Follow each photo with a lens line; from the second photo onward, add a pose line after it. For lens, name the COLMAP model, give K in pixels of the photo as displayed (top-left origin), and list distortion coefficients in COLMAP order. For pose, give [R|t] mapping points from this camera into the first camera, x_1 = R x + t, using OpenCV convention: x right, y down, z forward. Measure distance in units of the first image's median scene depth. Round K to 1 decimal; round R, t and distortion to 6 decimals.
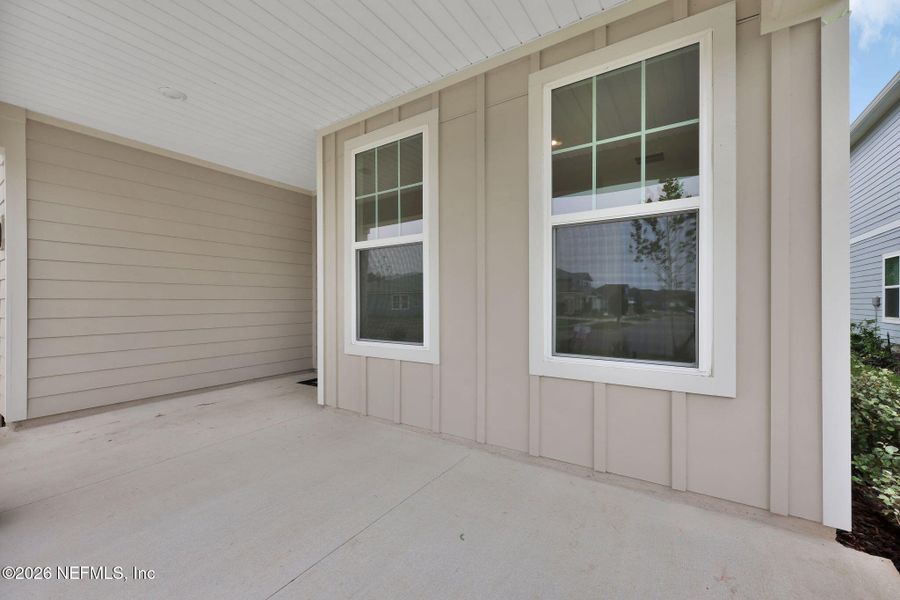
lens RADIAL K [[368.0, 0, 451.3], [0, 368.0, 302.5], [0, 0, 1]] dist [0.000666, -0.000339]
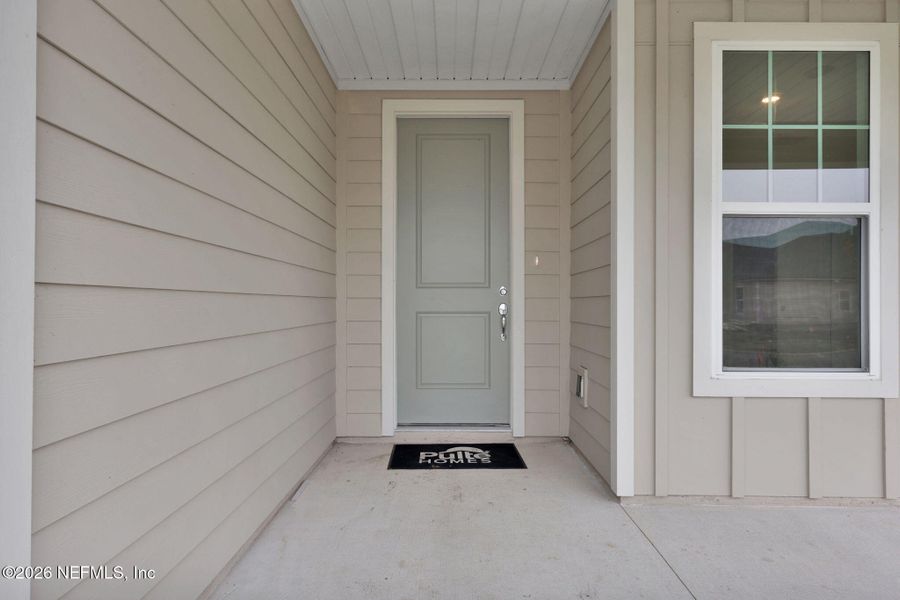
lens RADIAL K [[435.3, 0, 451.0], [0, 435.3, 301.3], [0, 0, 1]] dist [0.001381, -0.000047]
pose [[0.835808, 0.011861, 0.548893, -0.951779], [-0.009911, 0.999930, -0.006516, 0.001469], [-0.548932, 0.000006, 0.835867, 0.633767]]
